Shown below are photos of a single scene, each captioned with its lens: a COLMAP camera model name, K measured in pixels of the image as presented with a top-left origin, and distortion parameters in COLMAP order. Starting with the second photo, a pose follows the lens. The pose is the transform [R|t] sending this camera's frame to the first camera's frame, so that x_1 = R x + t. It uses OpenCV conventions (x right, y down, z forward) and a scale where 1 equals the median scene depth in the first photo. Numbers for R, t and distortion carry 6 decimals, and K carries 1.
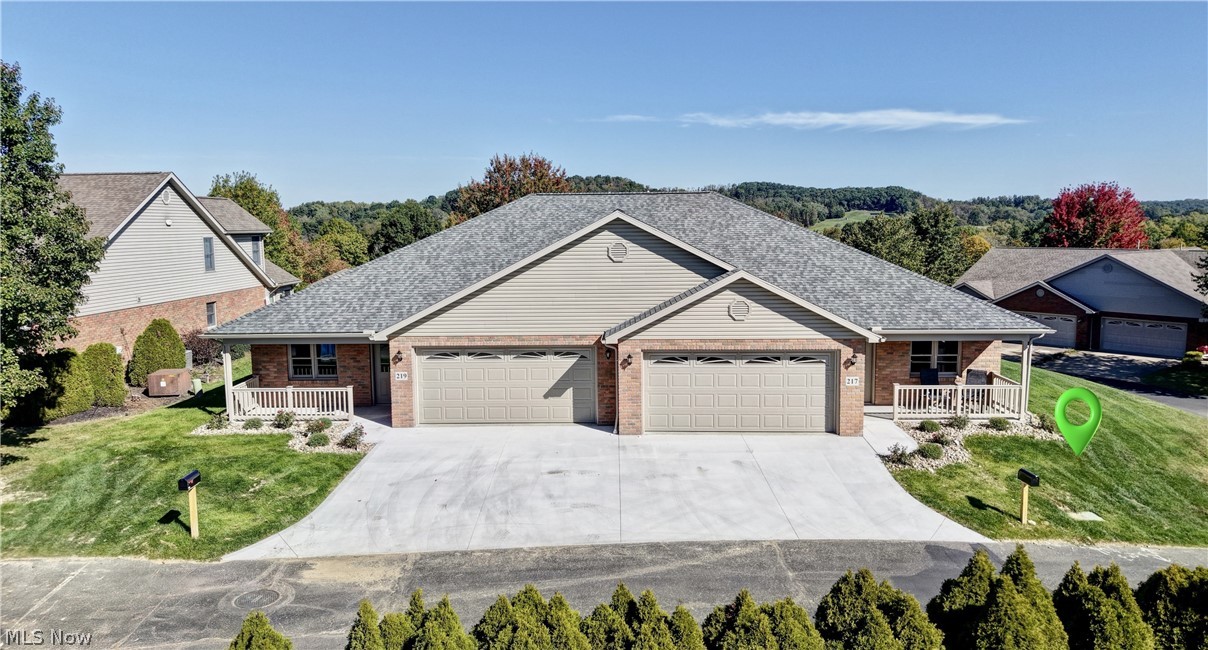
lens RADIAL K [[794.1, 0, 604.4], [0, 794.1, 309.7], [0, 0, 1]] dist [0.013629, -0.000116]
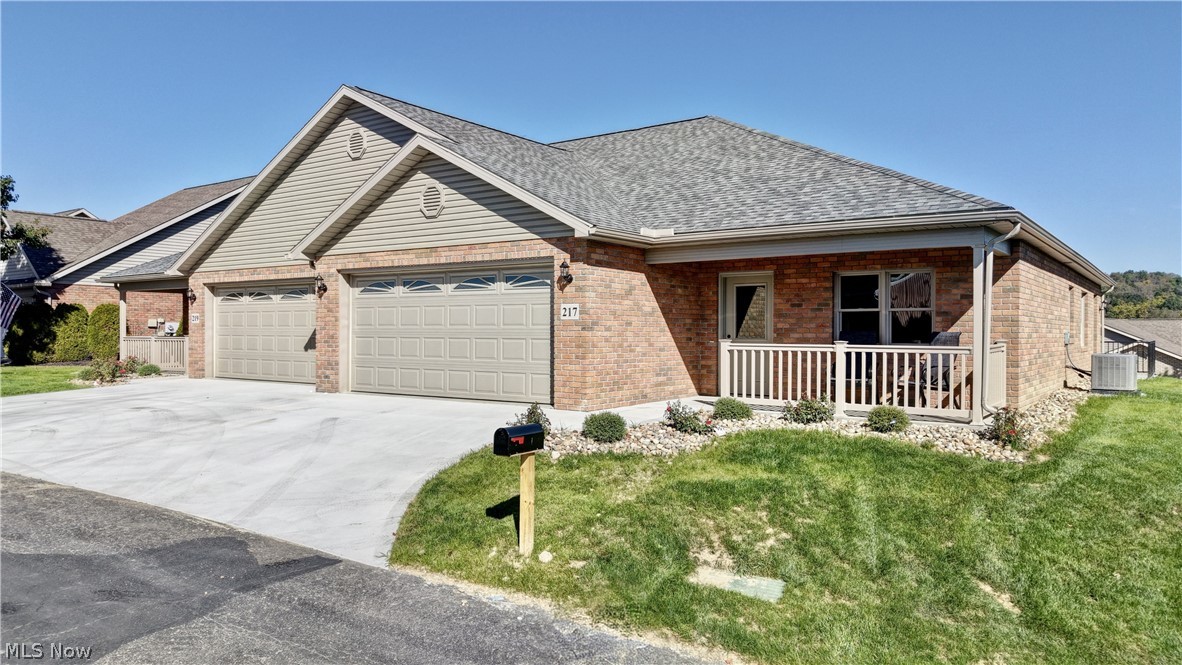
lens RADIAL K [[813.7, 0, 585.4], [0, 813.7, 341.2], [0, 0, 1]] dist [0.059681, -0.063389]
pose [[0.833709, 0.022171, -0.551759, 0.638385], [-0.068595, 0.995613, -0.063642, 0.145934], [0.547928, 0.090906, 0.831572, 0.523171]]
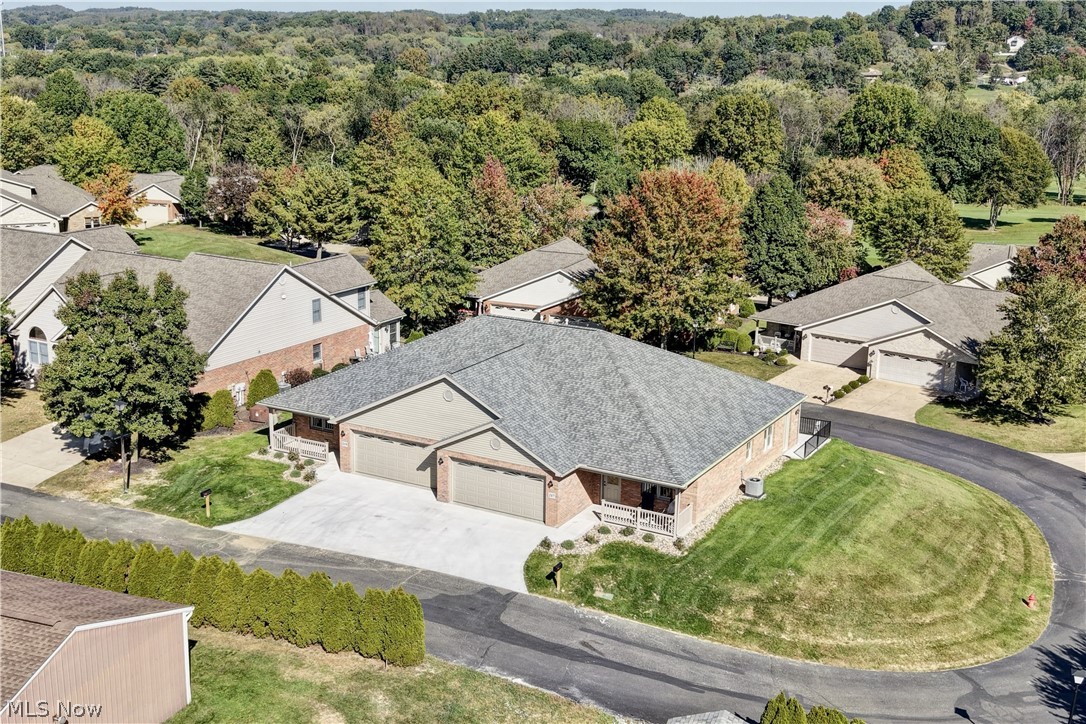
lens RADIAL K [[1188.1, 0, 542.9], [0, 1188.1, 387.7], [0, 0, 1]] dist [0.122490, -0.000664]
pose [[0.892492, 0.145405, -0.426985, 1.329214], [-0.077340, 0.981928, 0.172729, -0.564922], [0.444384, -0.121136, 0.887608, -1.207549]]
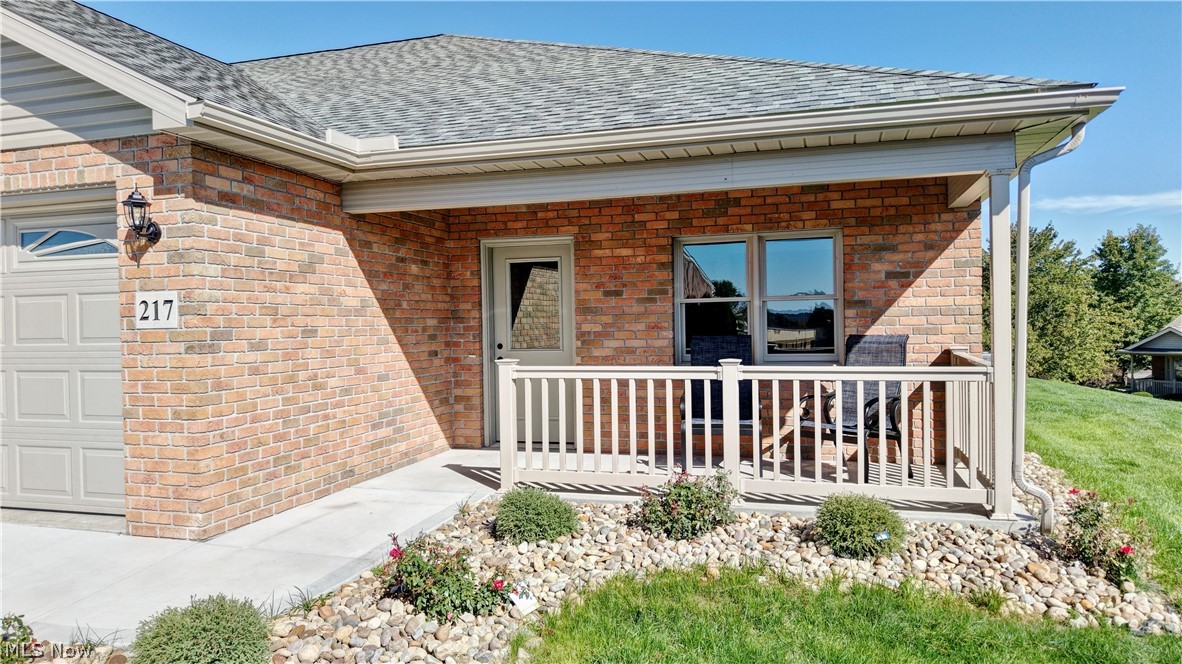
lens RADIAL K [[813.7, 0, 585.4], [0, 813.7, 340.7], [0, 0, 1]] dist [0.059681, -0.063389]
pose [[0.966151, 0.002031, -0.257971, 0.501998], [-0.020856, 0.997311, -0.070258, 0.113561], [0.257134, 0.073260, 0.963595, 0.786897]]
